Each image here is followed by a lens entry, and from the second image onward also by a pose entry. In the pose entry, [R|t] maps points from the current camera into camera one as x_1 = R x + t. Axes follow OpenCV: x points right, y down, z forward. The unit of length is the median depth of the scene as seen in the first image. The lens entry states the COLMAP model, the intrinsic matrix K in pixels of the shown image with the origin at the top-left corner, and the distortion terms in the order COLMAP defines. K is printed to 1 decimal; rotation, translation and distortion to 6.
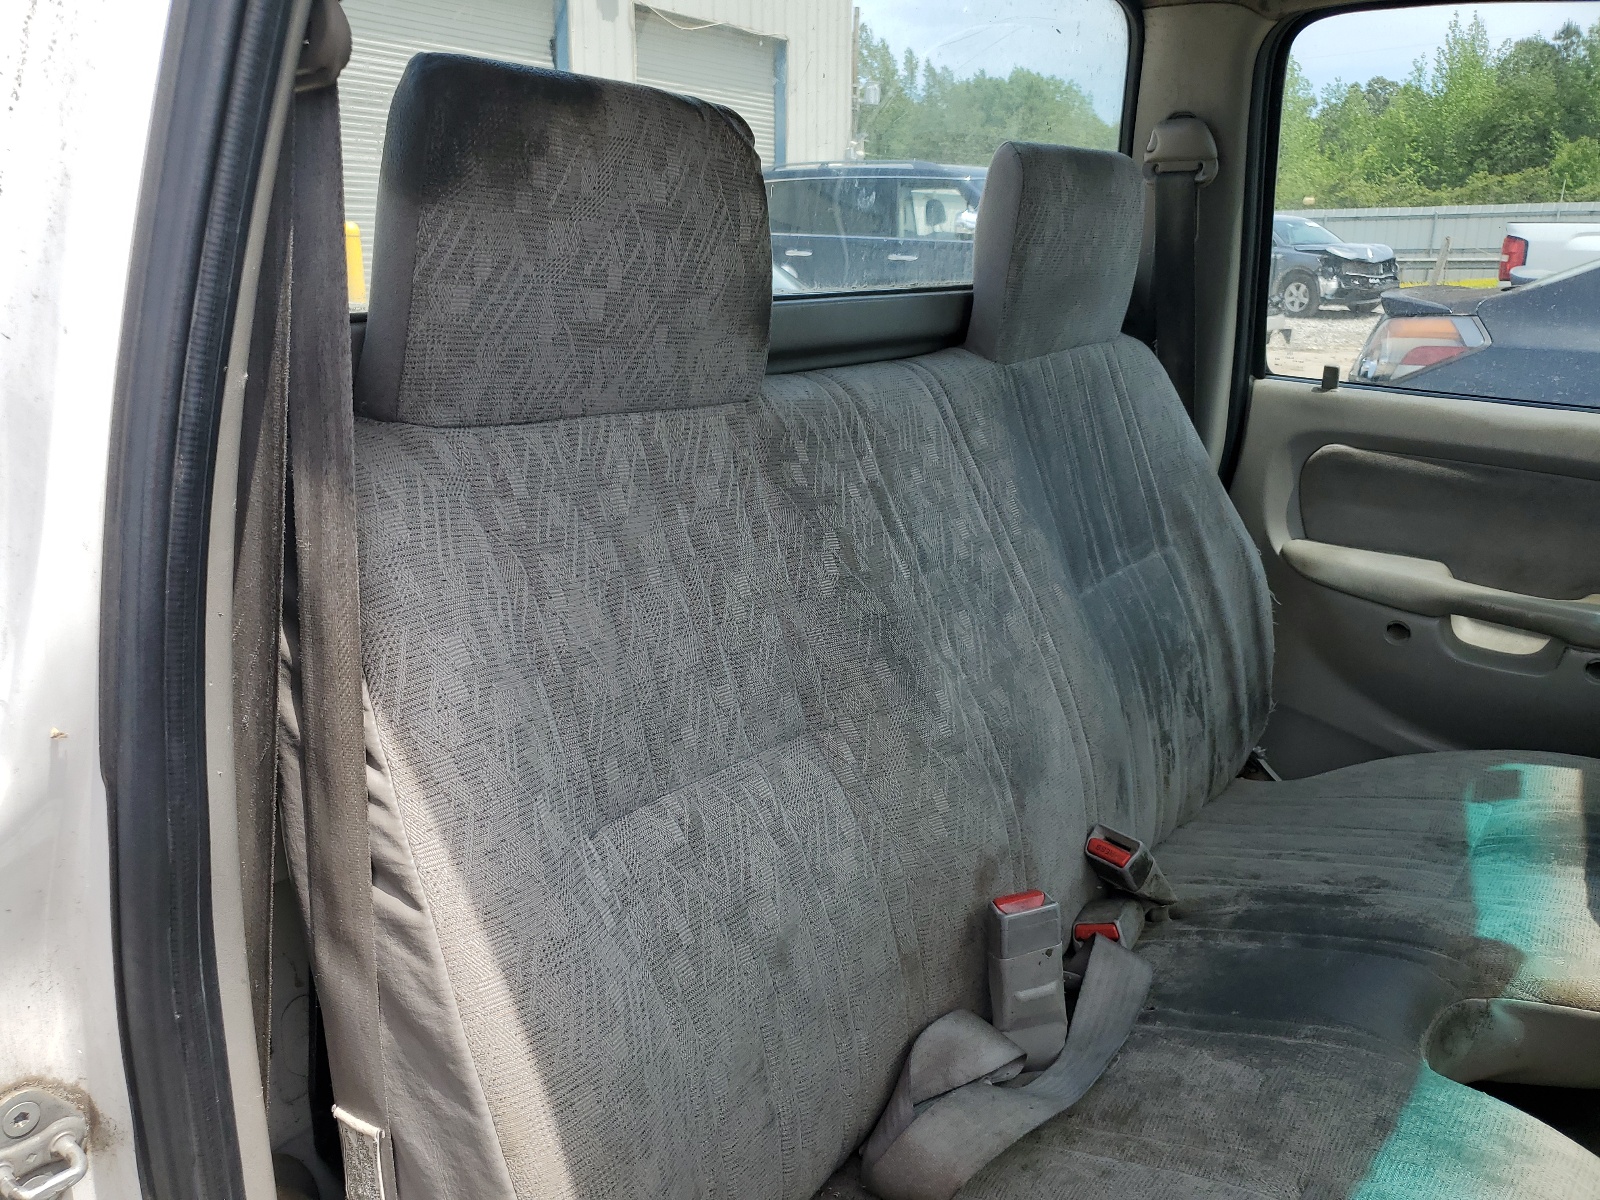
lens RADIAL K [[1425.8, 0, 800.0], [0, 1425.8, 600.0], [0, 0, 1]] dist [-0.003066, -0.003407]
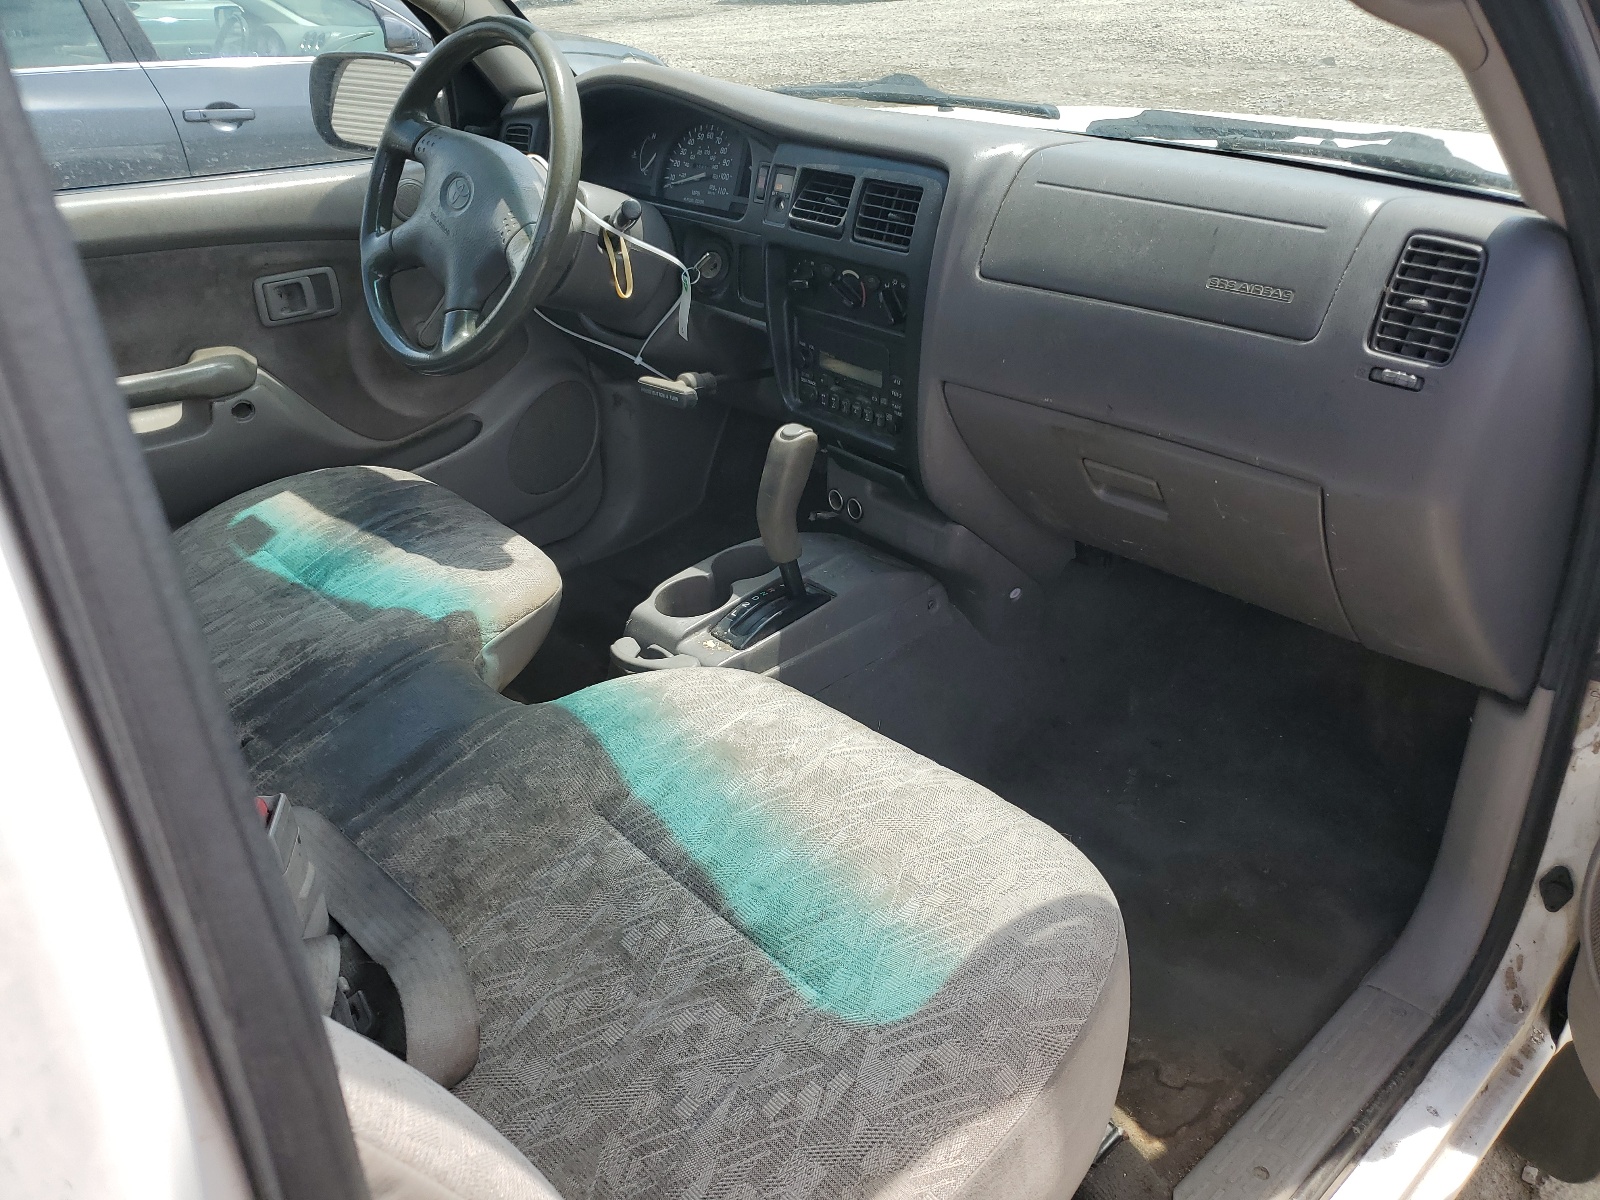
lens RADIAL K [[1425.8, 0, 800.0], [0, 1425.8, 600.0], [0, 0, 1]] dist [-0.003066, -0.003407]
pose [[0.032250, -0.444652, 0.895123, -0.608794], [0.239992, 0.872832, 0.424933, -0.228819], [-0.970239, 0.201118, 0.134862, 0.495359]]
